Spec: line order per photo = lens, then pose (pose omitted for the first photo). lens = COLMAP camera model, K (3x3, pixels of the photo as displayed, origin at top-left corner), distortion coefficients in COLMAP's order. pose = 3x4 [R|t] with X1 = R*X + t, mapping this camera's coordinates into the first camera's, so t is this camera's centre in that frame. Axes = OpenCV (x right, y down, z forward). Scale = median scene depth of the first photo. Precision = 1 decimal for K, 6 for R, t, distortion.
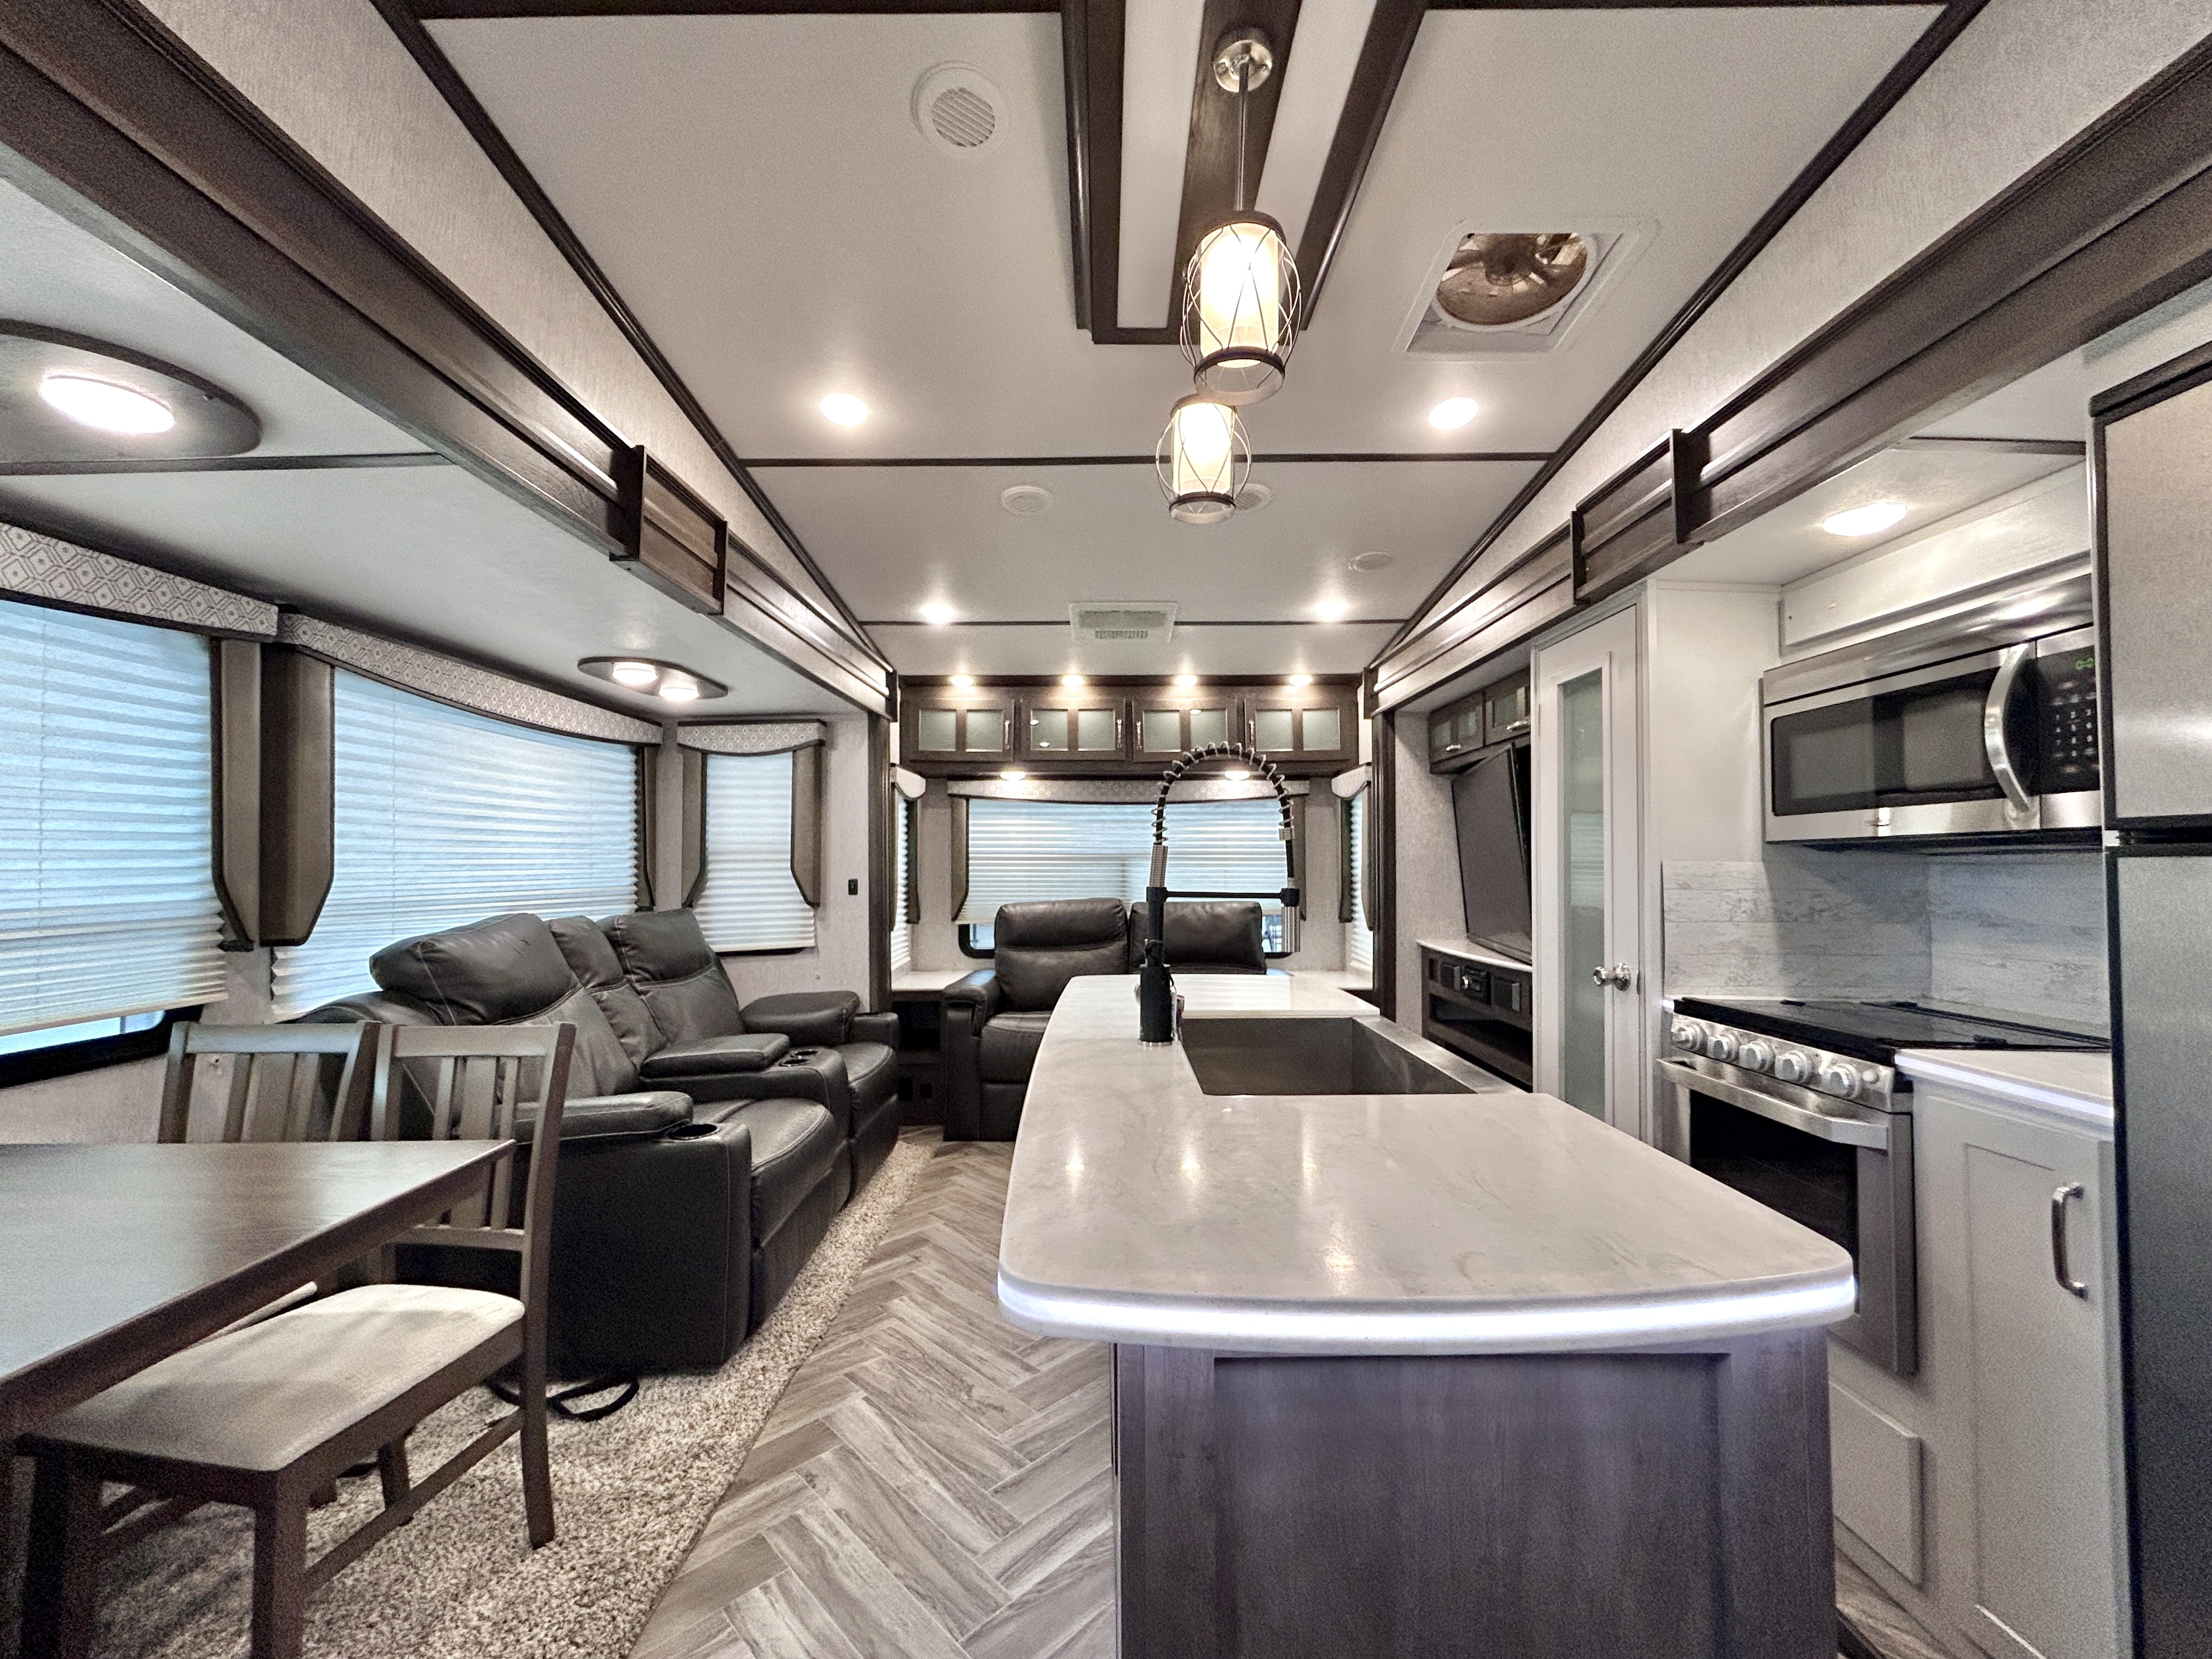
lens RADIAL K [[885.3, 0, 1103.2], [0, 885.3, 827.3], [0, 0, 1]] dist [-0.002387, -0.000018]
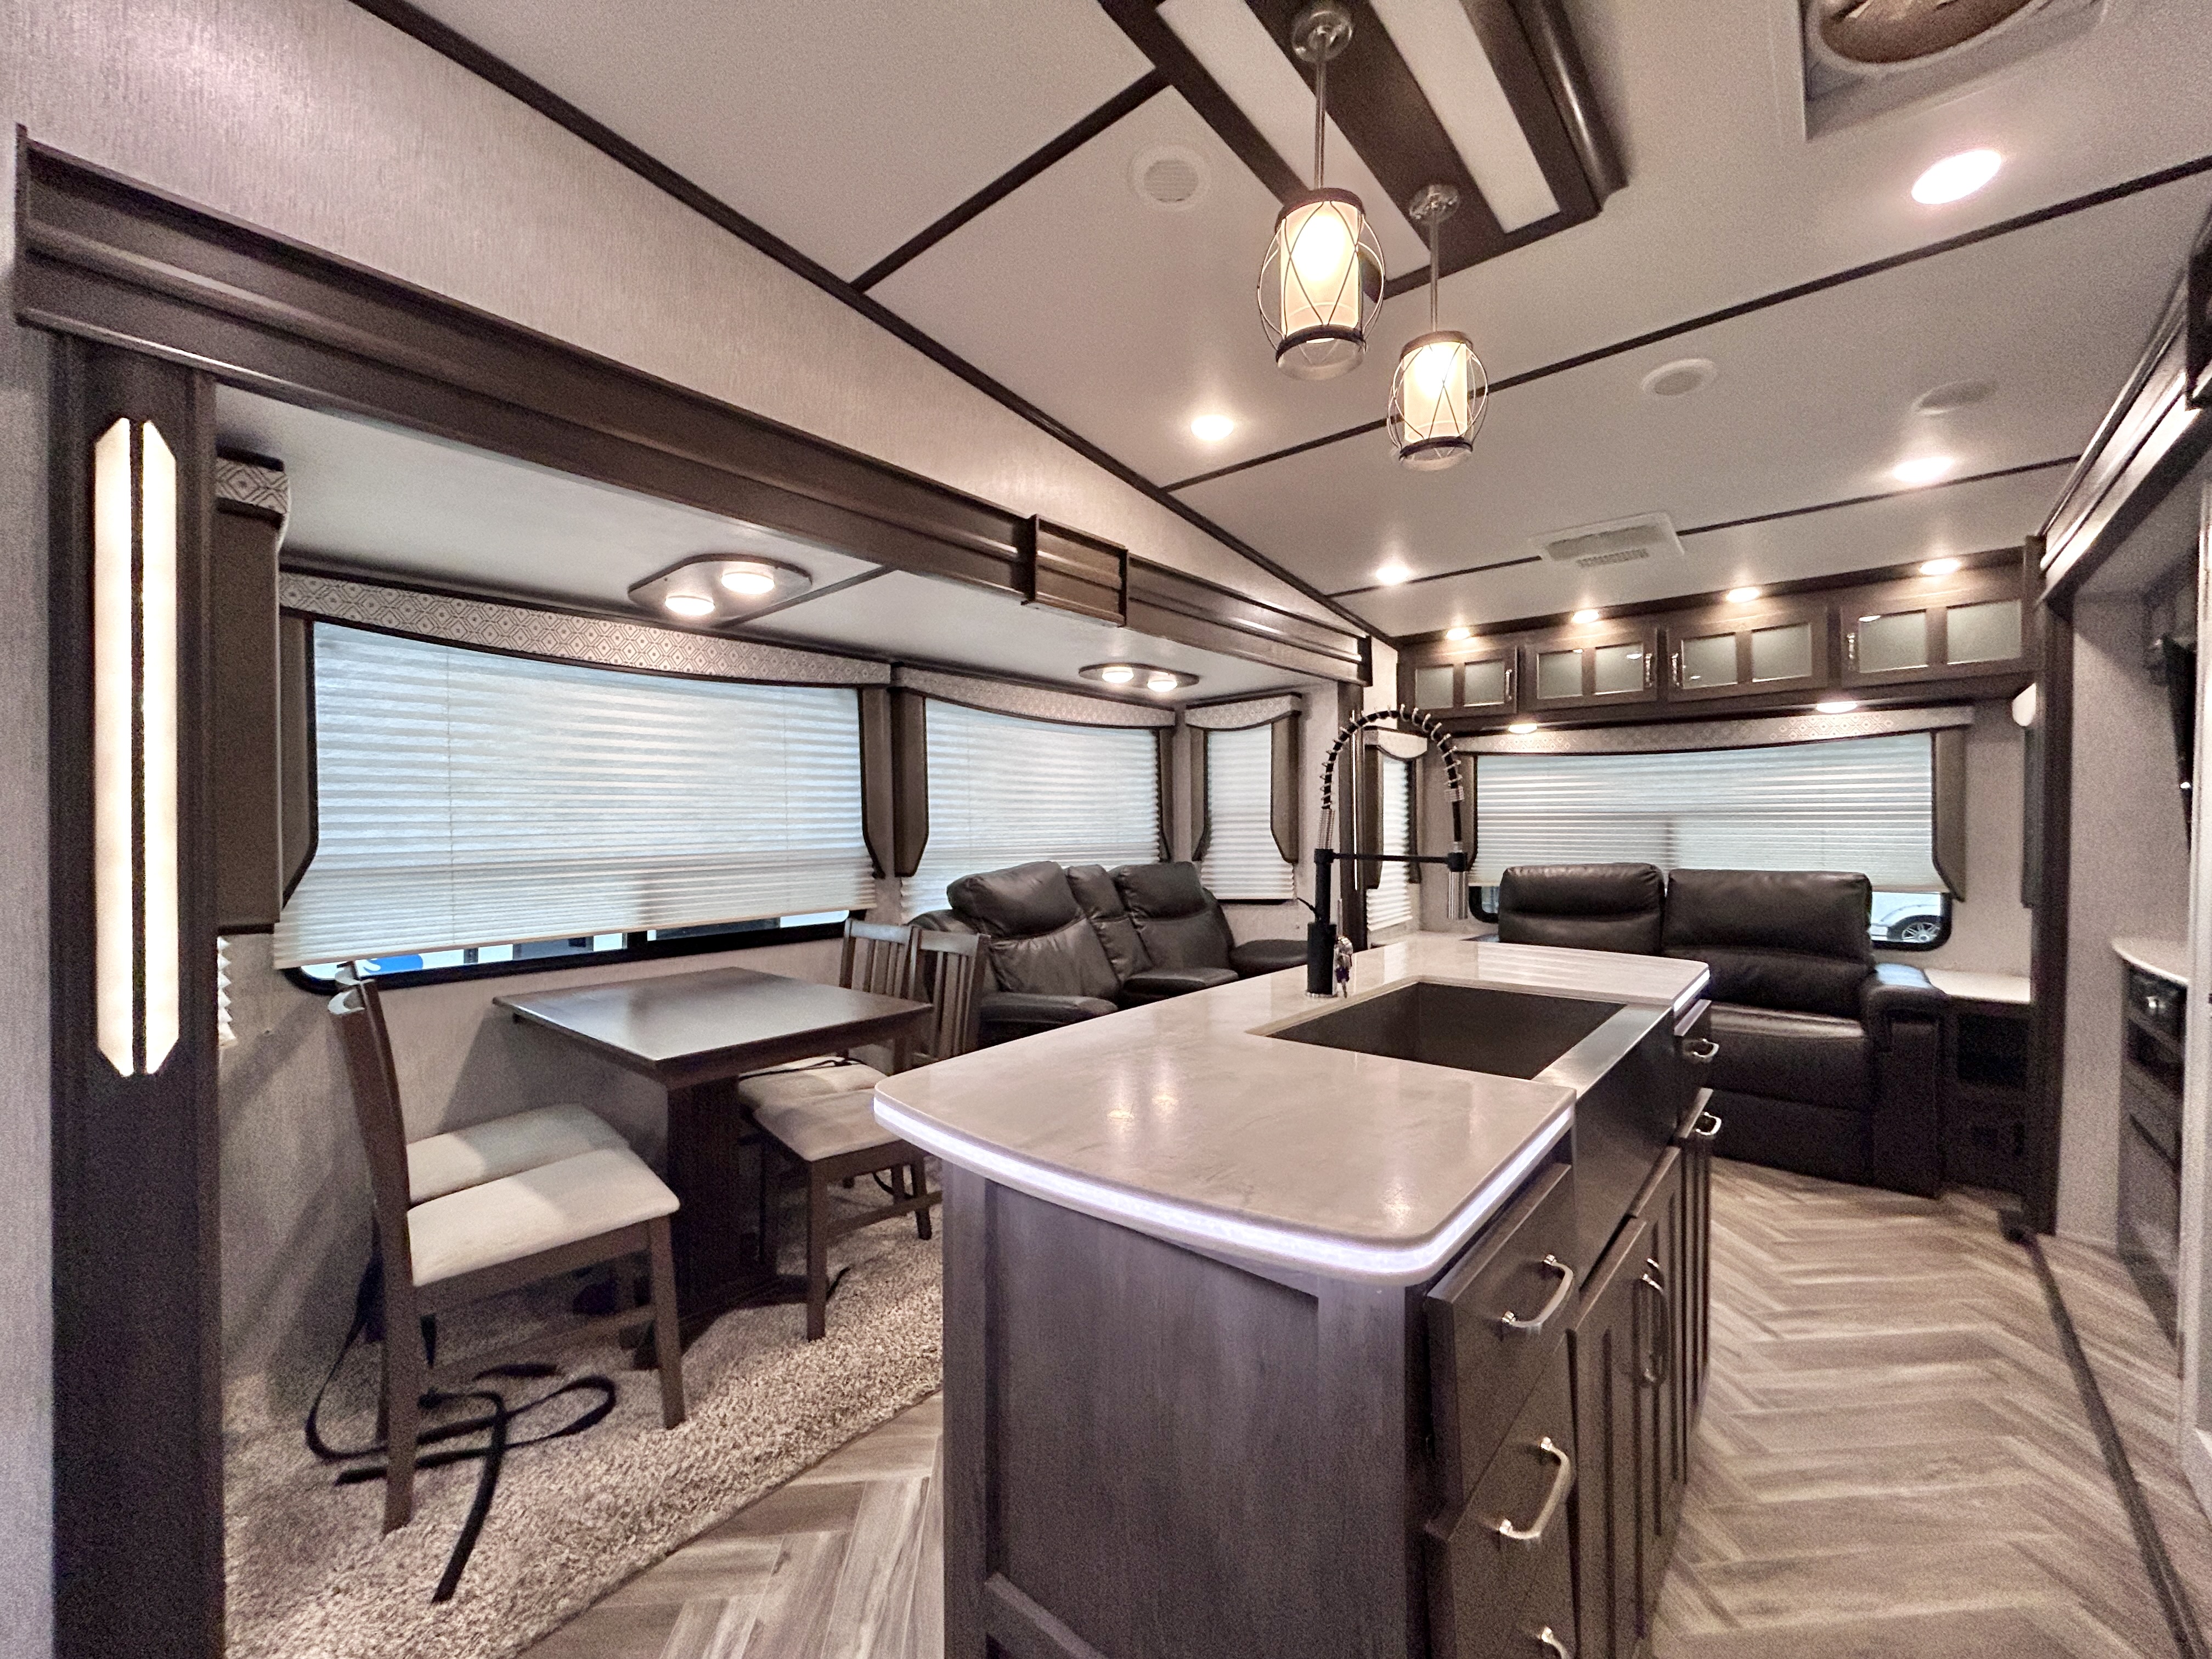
lens RADIAL K [[885.3, 0, 1103.2], [0, 885.3, 827.3], [0, 0, 1]] dist [-0.002387, -0.000018]
pose [[0.761691, 0.001604, -0.647938, 0.267483], [0.028586, 0.998940, 0.036078, -0.001720], [0.647309, -0.046003, 0.760838, 0.013318]]
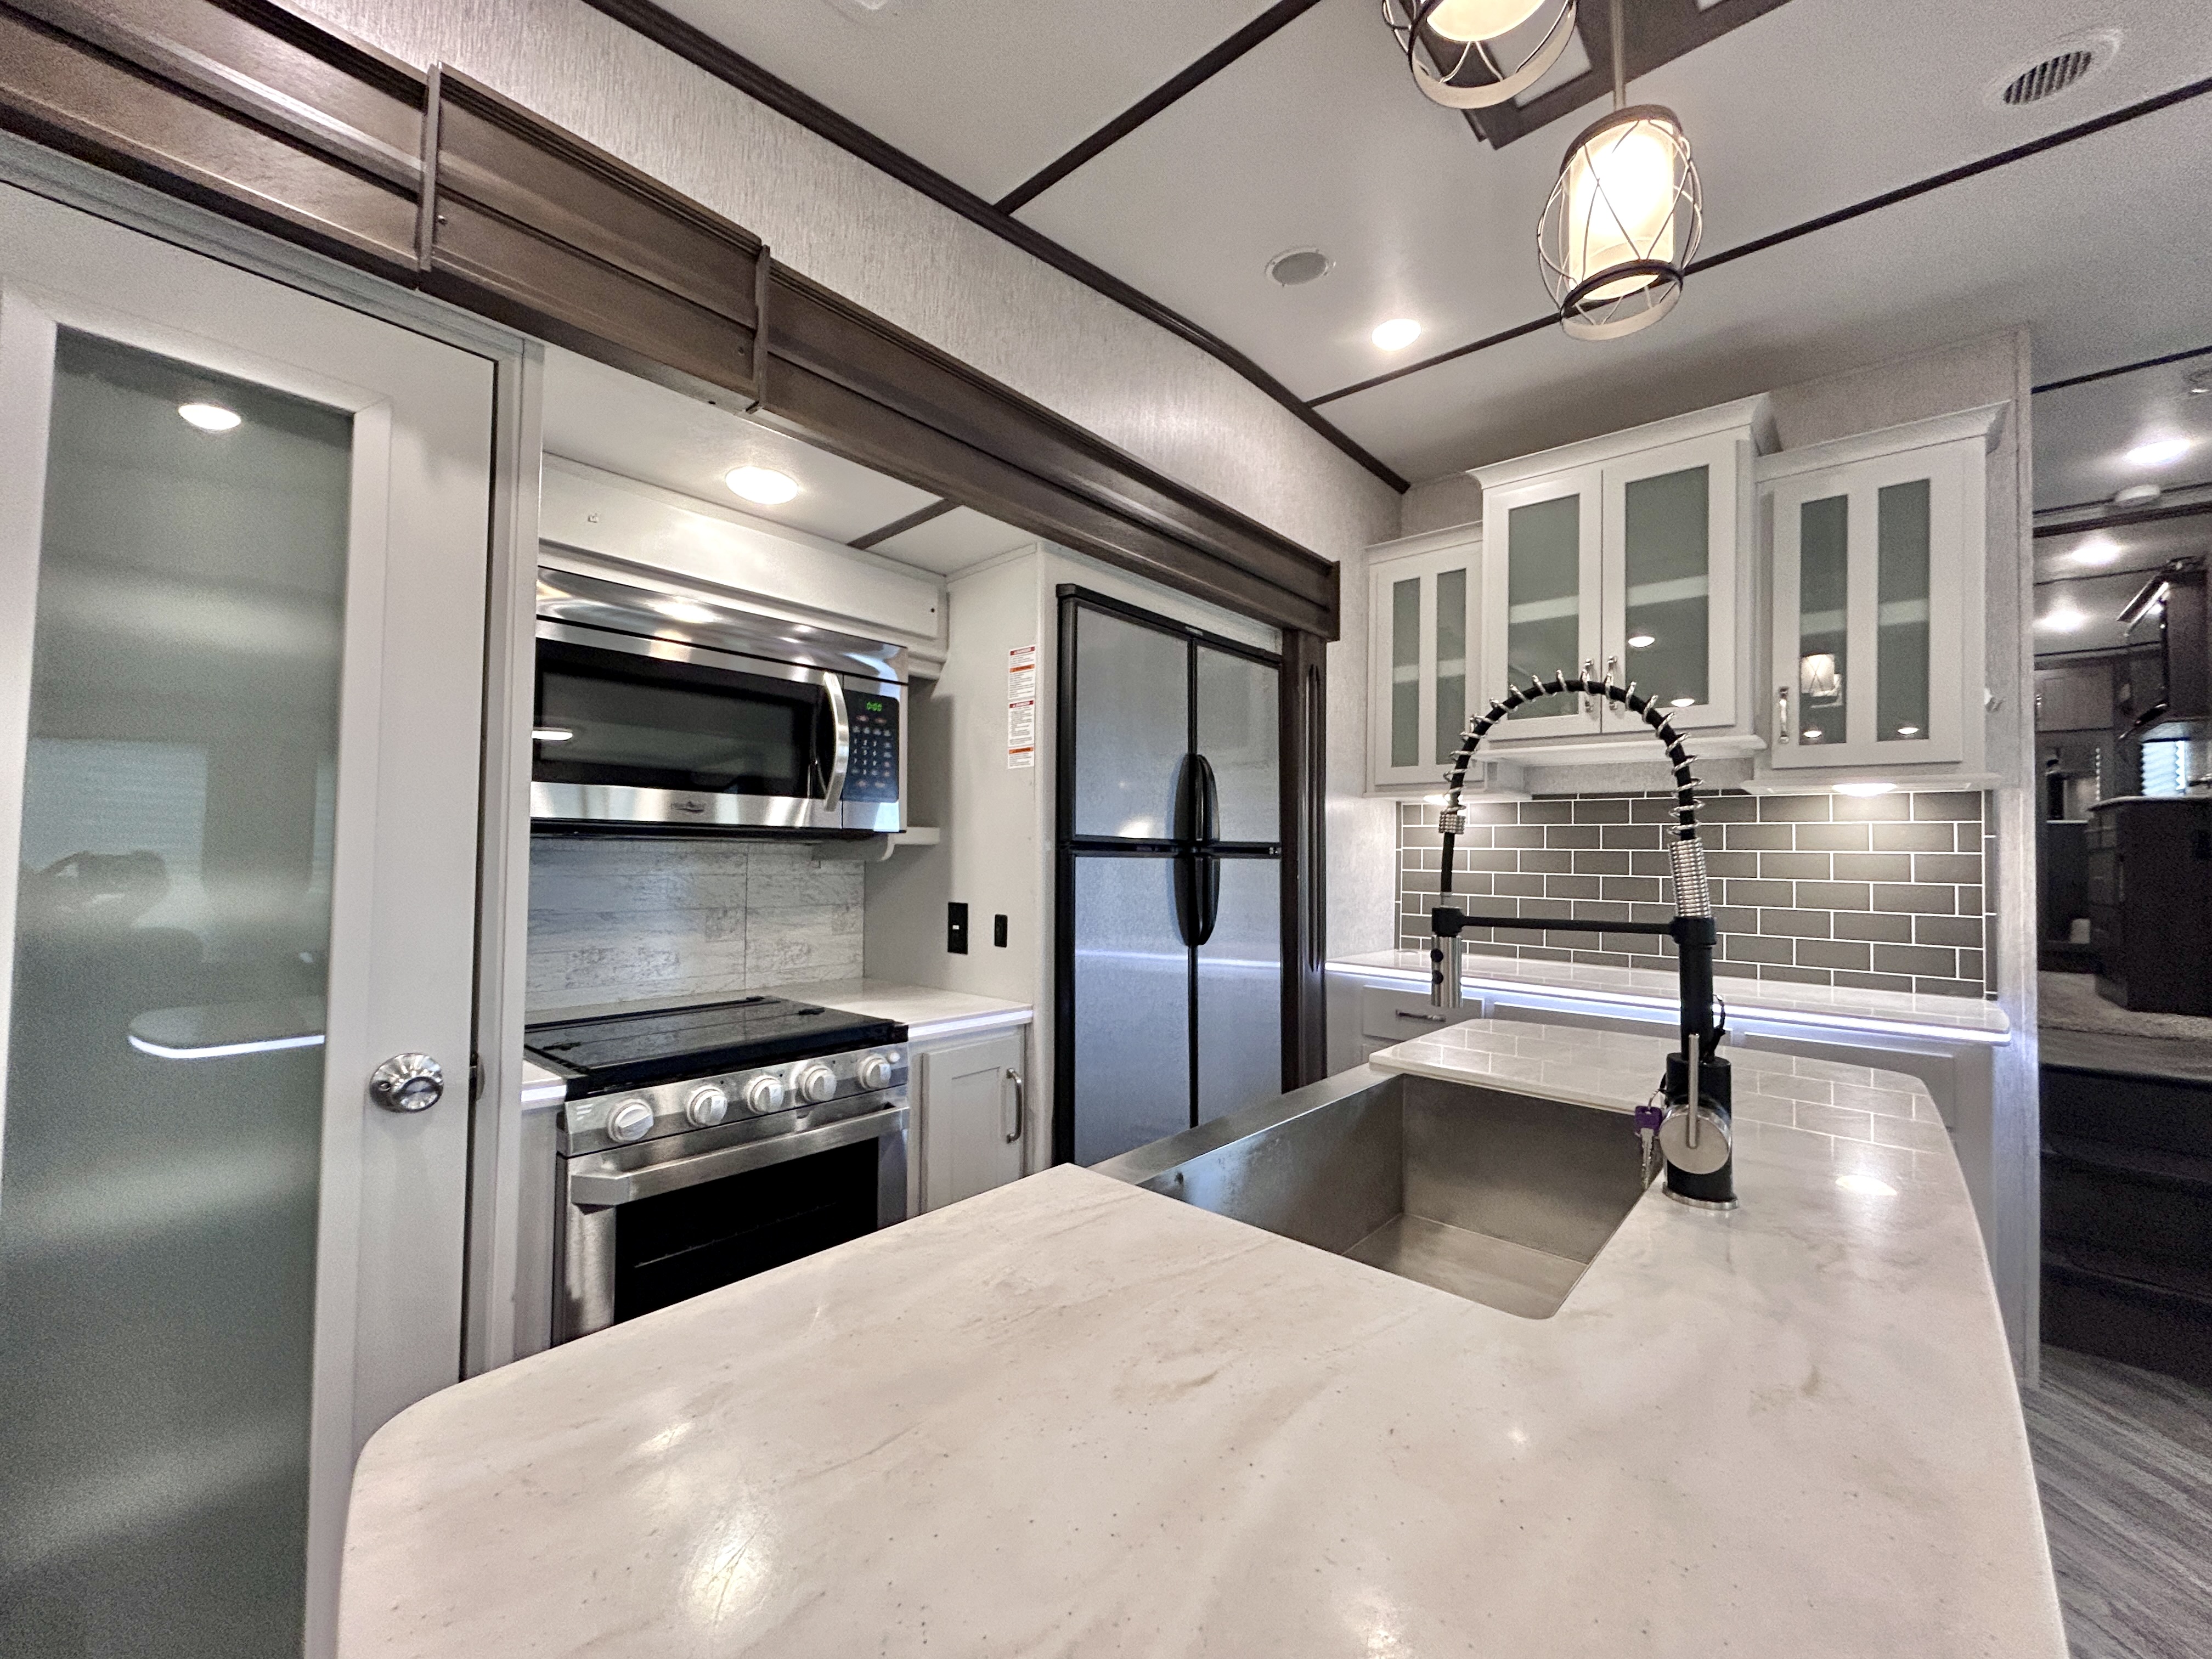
lens RADIAL K [[885.3, 0, 1103.2], [0, 885.3, 827.3], [0, 0, 1]] dist [-0.002387, -0.000018]
pose [[-0.749734, 0.008043, 0.661691, -0.016115], [-0.046117, 0.996860, -0.064370, 0.031496], [-0.660131, -0.078775, -0.747009, 0.821813]]
